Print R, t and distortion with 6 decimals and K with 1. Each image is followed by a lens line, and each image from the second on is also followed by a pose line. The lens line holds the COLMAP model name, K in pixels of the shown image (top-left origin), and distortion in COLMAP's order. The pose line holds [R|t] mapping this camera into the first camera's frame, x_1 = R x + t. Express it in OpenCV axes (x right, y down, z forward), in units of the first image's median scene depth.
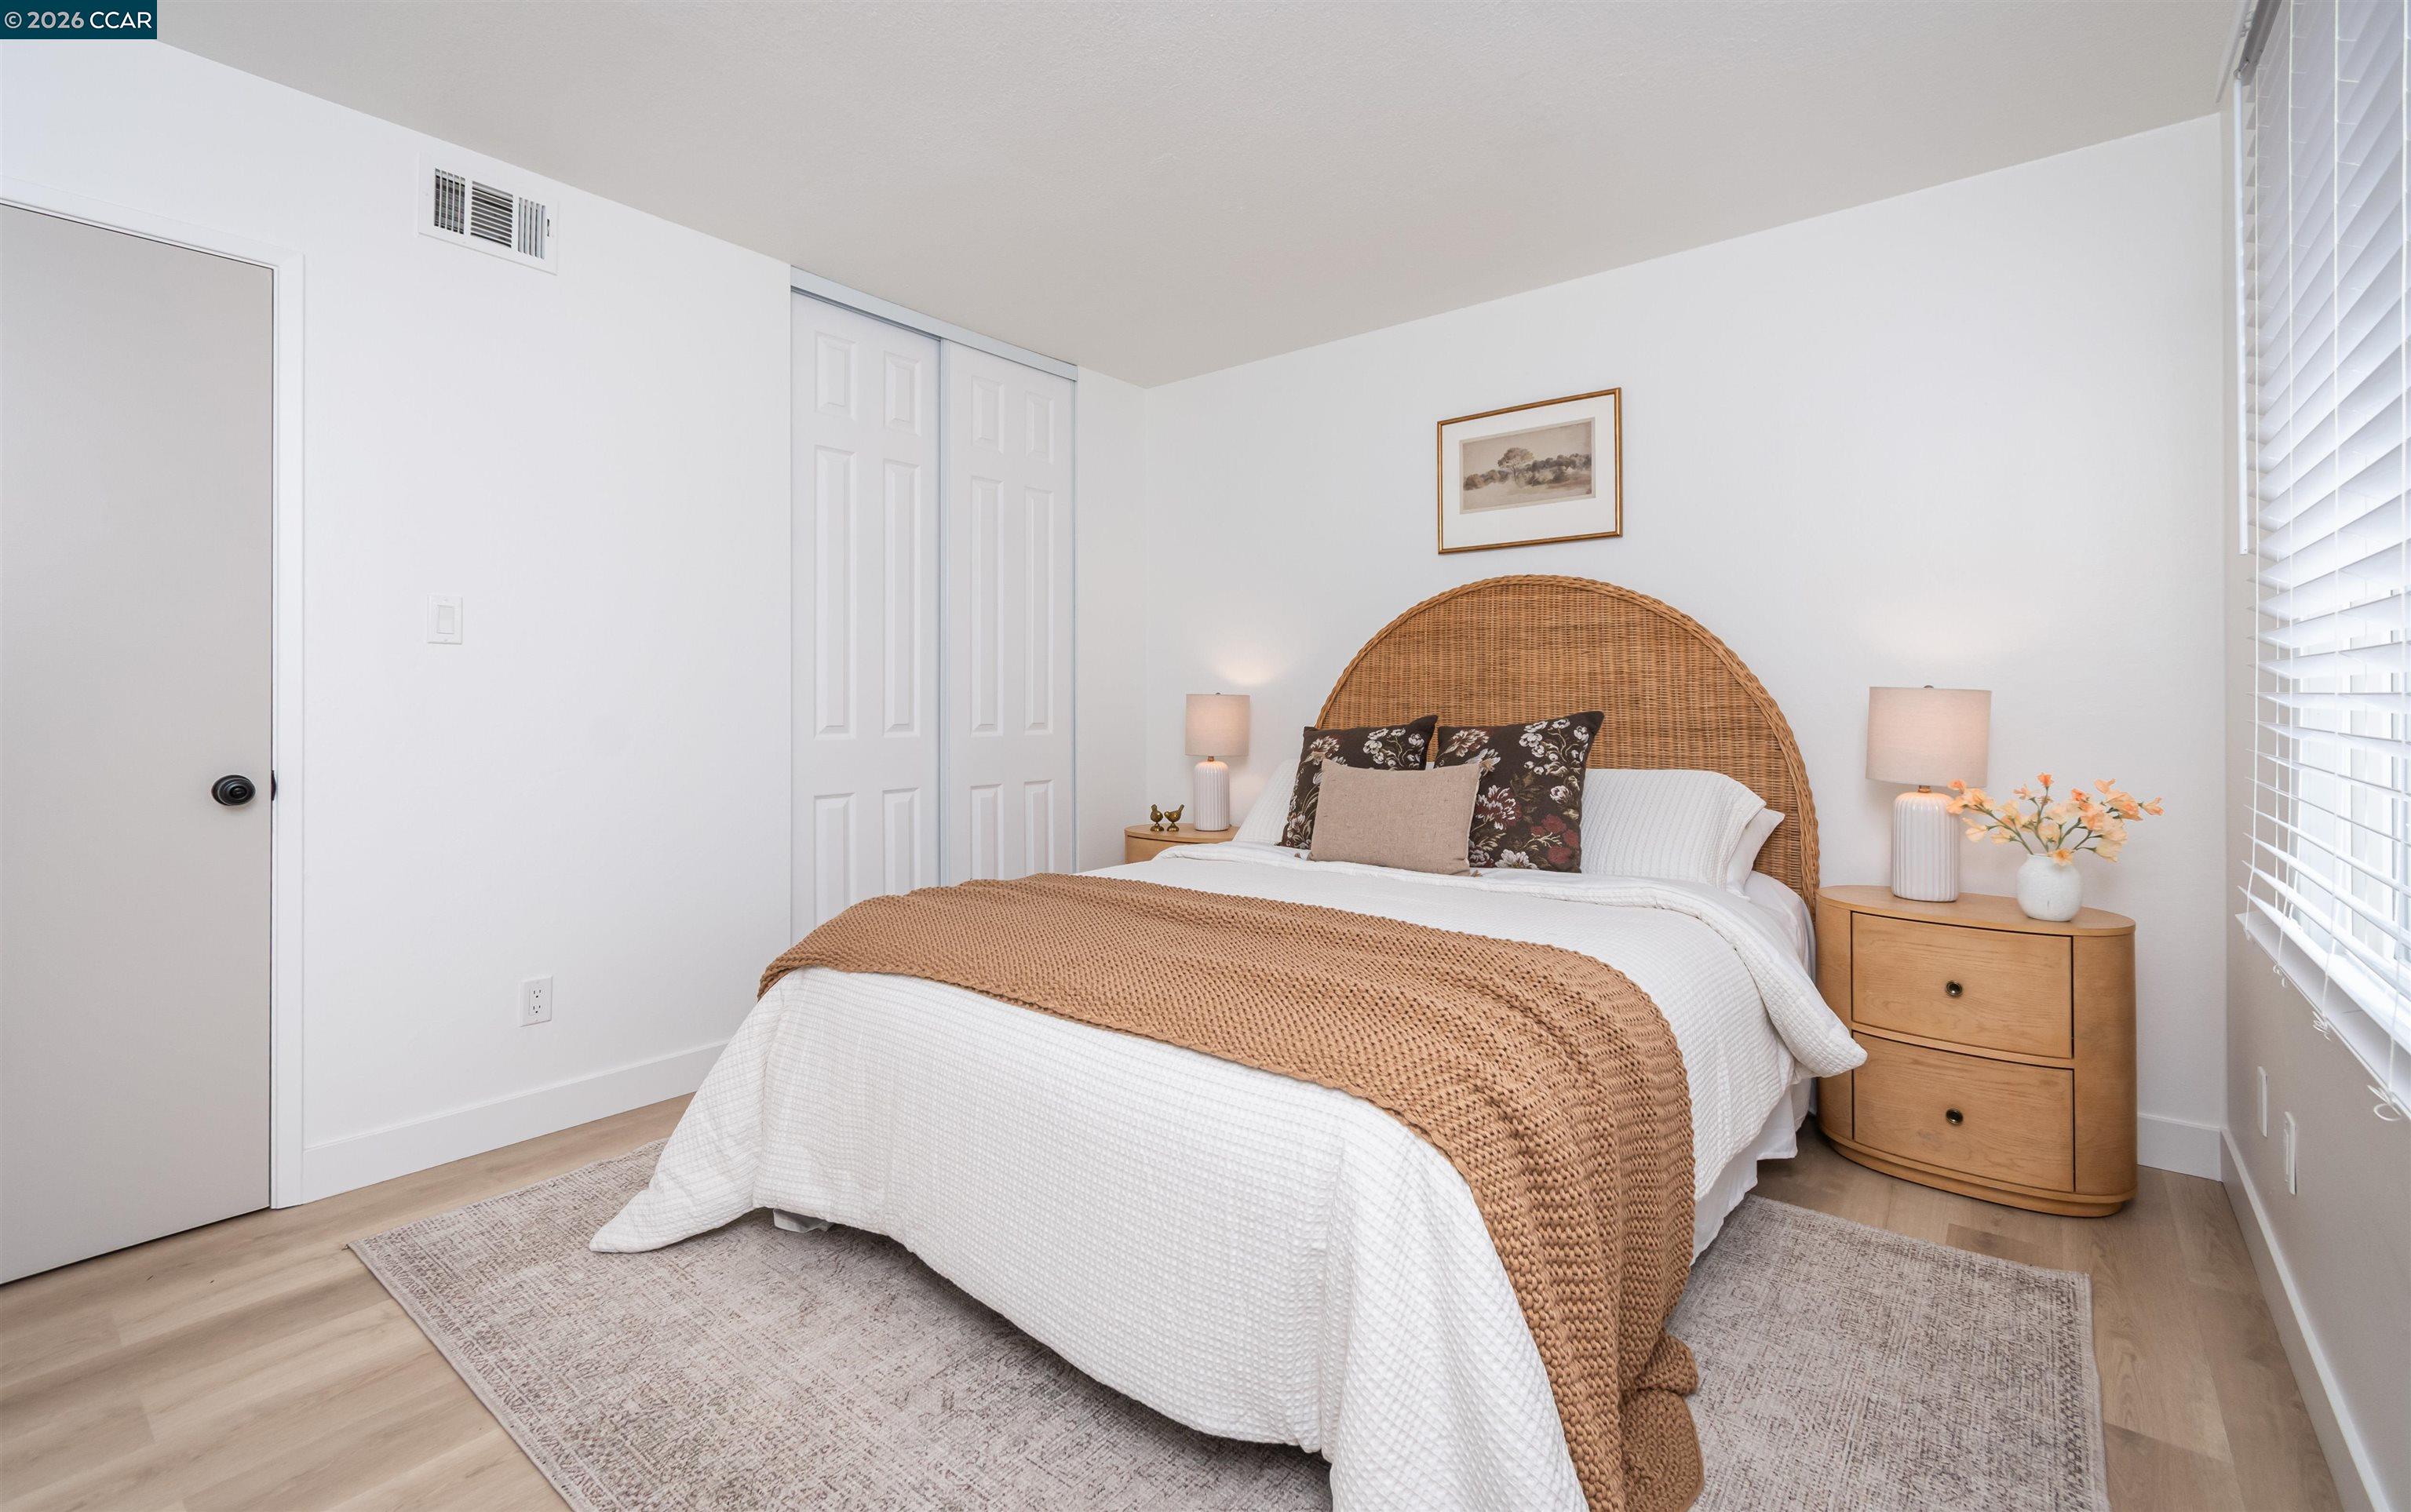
lens RADIAL K [[1040.4, 0, 1187.6], [0, 1040.4, 690.3], [0, 0, 1]] dist [0.001754, 0.000163]
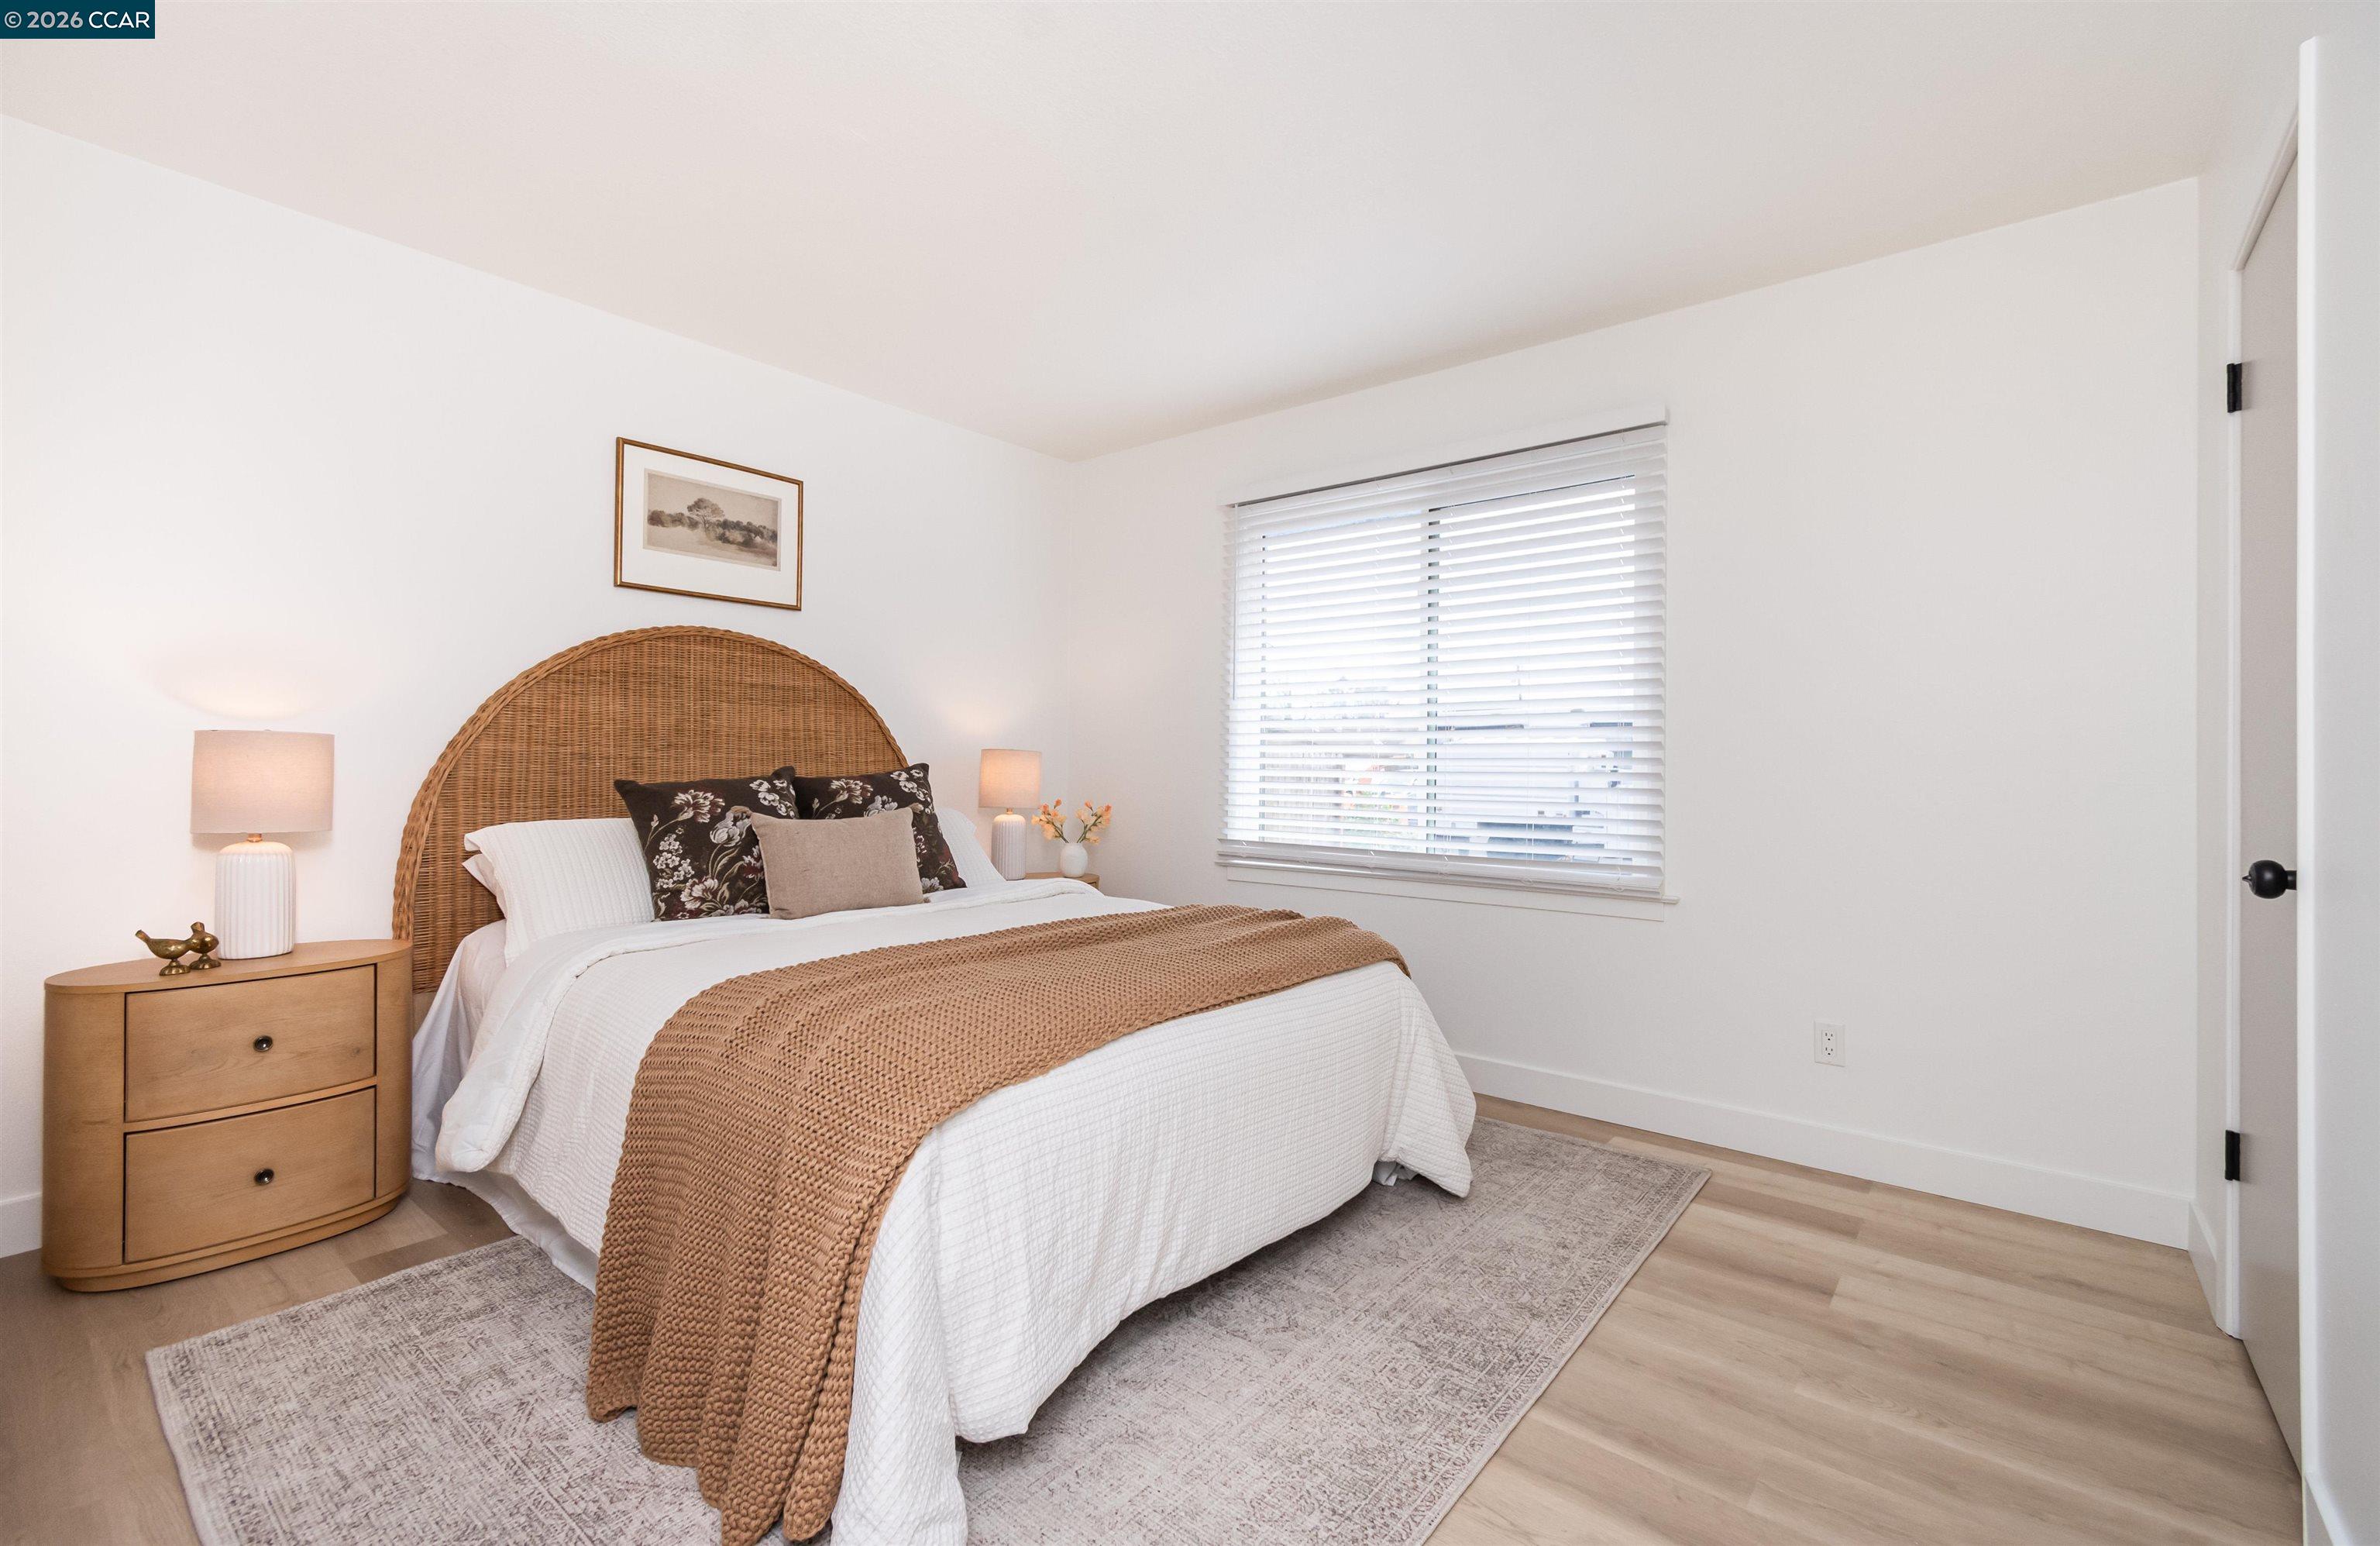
lens RADIAL K [[1028.9, 0, 1187.3], [0, 1028.9, 769.5], [0, 0, 1]] dist [-0.001045, -0.000259]
pose [[-0.005616, -0.010144, 0.999933, -0.688869], [-0.027695, 0.999567, 0.009985, 0.004499], [-0.999601, -0.027637, -0.005895, 0.542018]]
